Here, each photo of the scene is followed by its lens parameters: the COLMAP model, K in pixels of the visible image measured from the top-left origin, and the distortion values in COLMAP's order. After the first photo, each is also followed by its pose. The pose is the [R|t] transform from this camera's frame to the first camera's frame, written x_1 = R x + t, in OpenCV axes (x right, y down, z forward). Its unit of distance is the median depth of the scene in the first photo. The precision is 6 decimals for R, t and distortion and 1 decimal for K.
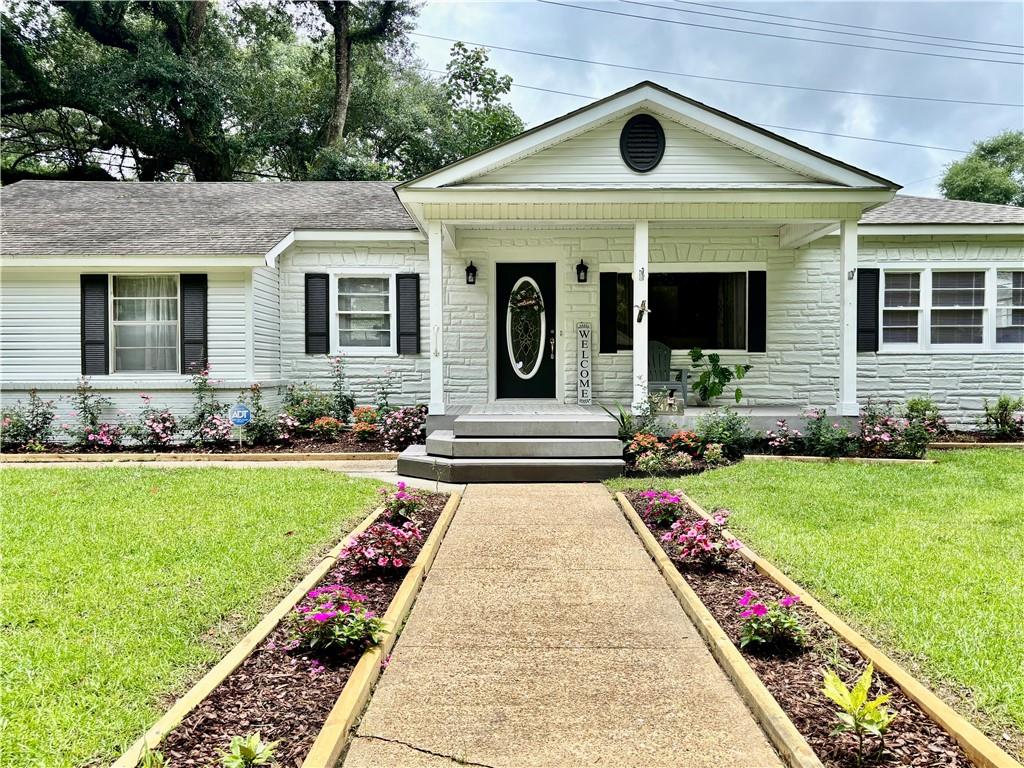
lens RADIAL K [[771.9, 0, 512.0], [0, 771.9, 384.0], [0, 0, 1]] dist [0.183818, -0.292712]
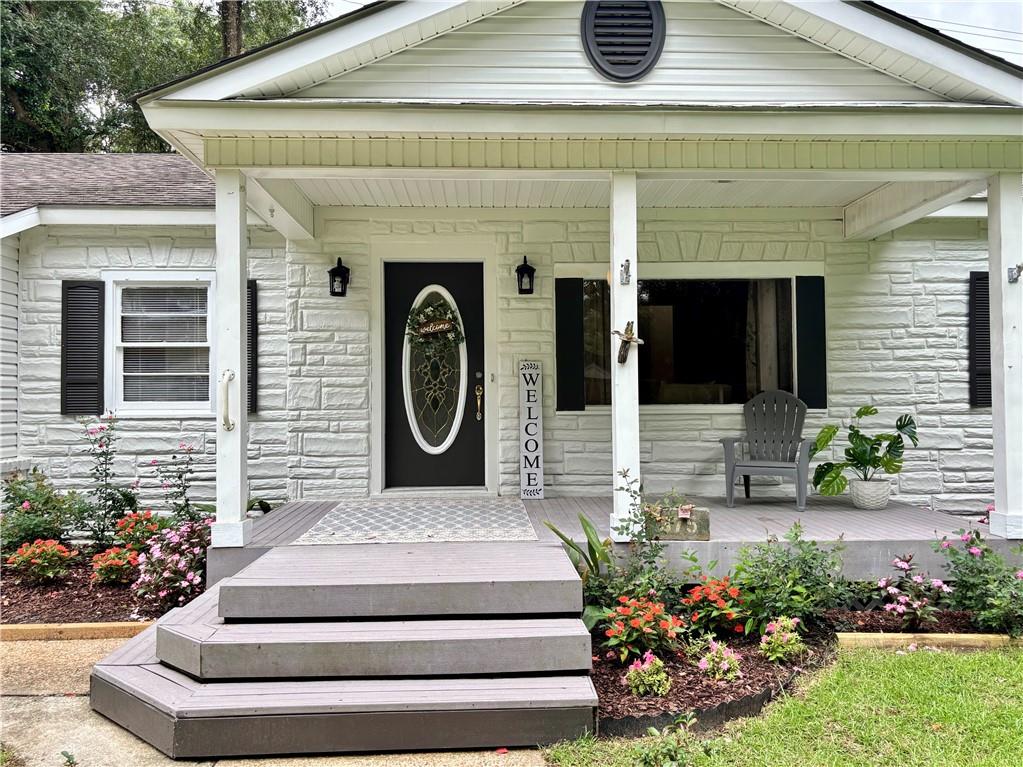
lens RADIAL K [[771.1, 0, 511.5], [0, 771.1, 383.5], [0, 0, 1]] dist [0.183818, -0.292712]
pose [[0.999653, -0.005135, 0.025853, 0.062739], [0.006092, 0.999294, -0.037067, -0.038885], [-0.025645, 0.037211, 0.998978, 0.397523]]
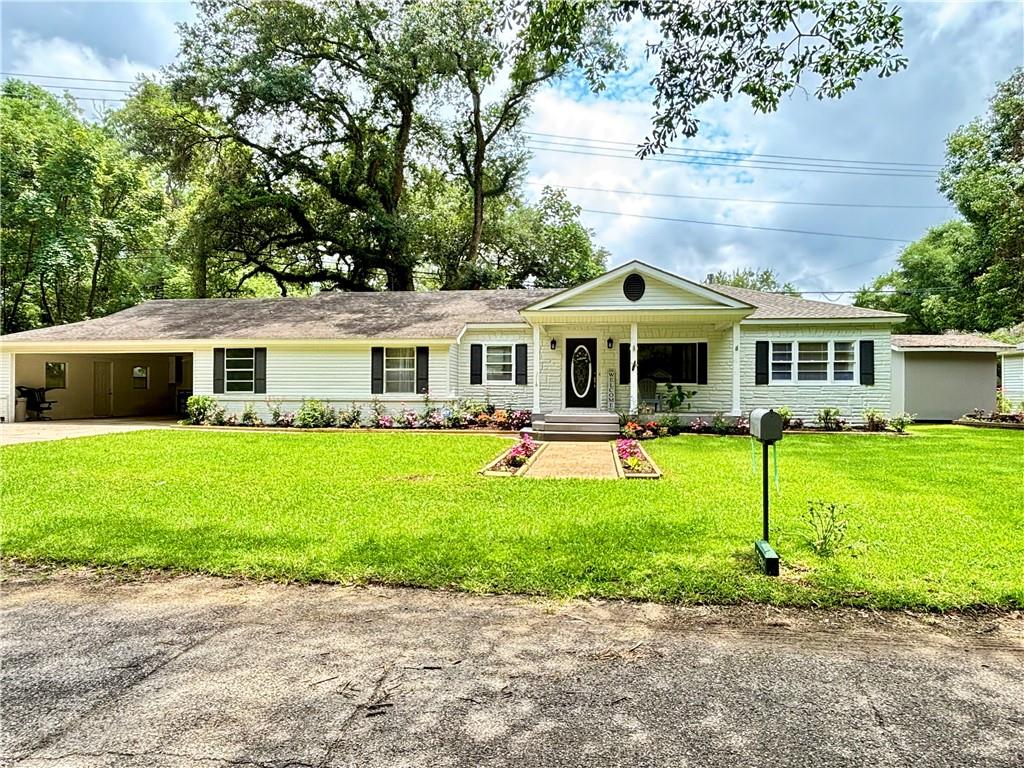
lens RADIAL K [[631.3, 0, 512.0], [0, 631.3, 384.0], [0, 0, 1]] dist [-0.001285, 0.002755]
pose [[0.992907, 0.004921, -0.118788, 0.034107], [-0.008652, 0.999485, -0.030910, 0.010154], [0.118574, 0.031719, 0.992438, -0.605160]]
